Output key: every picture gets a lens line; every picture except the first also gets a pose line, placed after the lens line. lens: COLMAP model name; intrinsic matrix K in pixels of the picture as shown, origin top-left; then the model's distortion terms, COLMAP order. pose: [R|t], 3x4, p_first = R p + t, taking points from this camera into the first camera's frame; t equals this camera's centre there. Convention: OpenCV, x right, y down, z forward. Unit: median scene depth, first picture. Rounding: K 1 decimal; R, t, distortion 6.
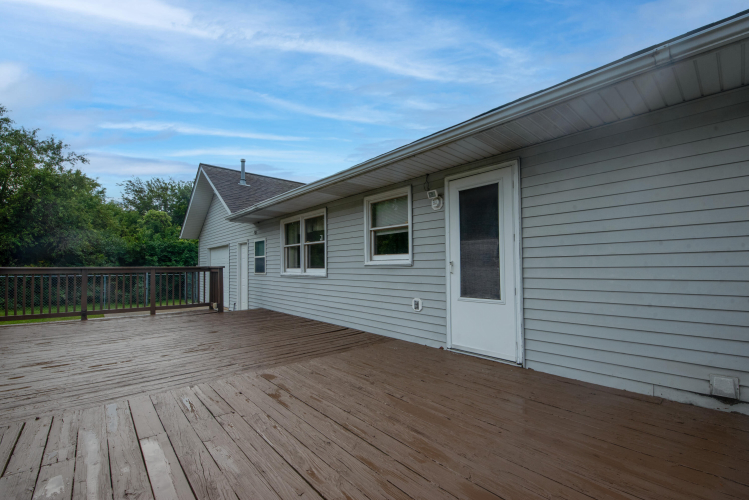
lens RADIAL K [[325.9, 0, 377.7], [0, 325.9, 256.3], [0, 0, 1]] dist [-0.008720, -0.005338]
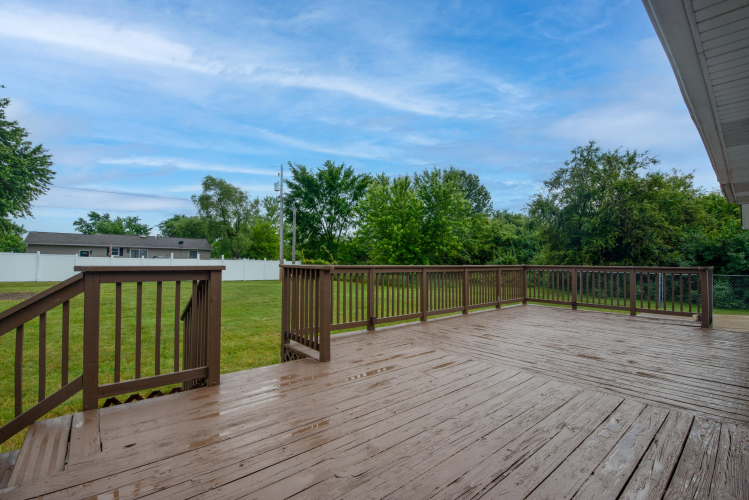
lens RADIAL K [[325.9, 0, 376.7], [0, 325.9, 256.1], [0, 0, 1]] dist [-0.008720, -0.005338]
pose [[-0.011212, -0.013472, -0.999846, 0.139714], [0.023317, 0.999634, -0.013731, -0.001257], [0.999665, -0.023467, -0.010894, 0.121881]]
